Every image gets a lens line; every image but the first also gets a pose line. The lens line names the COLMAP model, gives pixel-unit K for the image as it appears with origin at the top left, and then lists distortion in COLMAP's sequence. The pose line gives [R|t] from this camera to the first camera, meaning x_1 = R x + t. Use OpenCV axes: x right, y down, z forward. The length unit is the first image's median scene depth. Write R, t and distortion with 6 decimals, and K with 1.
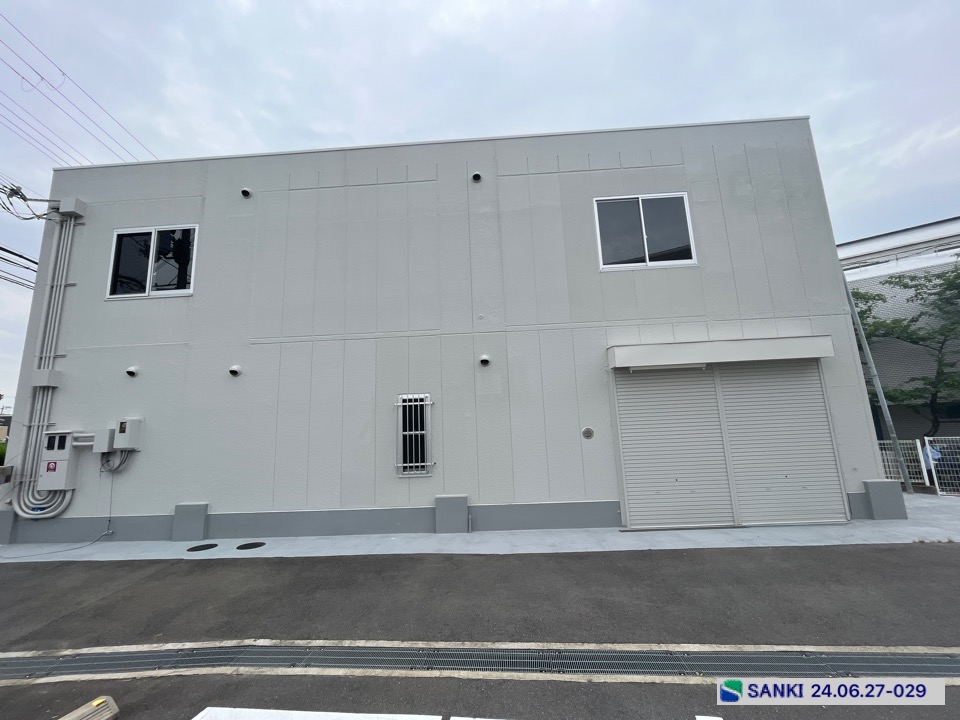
lens RADIAL K [[388.4, 0, 480.0], [0, 388.4, 360.0], [0, 0, 1]] dist [-0.002199, 0.000013]
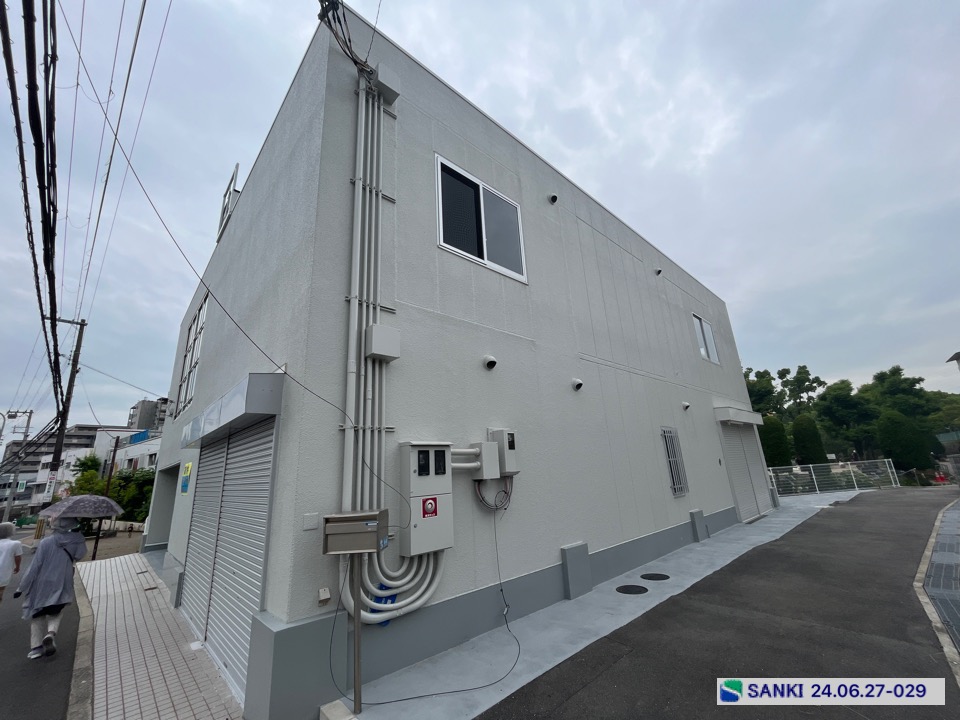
lens RADIAL K [[388.4, 0, 480.0], [0, 388.4, 360.0], [0, 0, 1]] dist [-0.002199, 0.000013]
pose [[0.701278, 0.200238, 0.684188, -1.461803], [-0.095732, 0.977501, -0.187958, 0.167730], [-0.706431, 0.066312, 0.704669, 0.545540]]
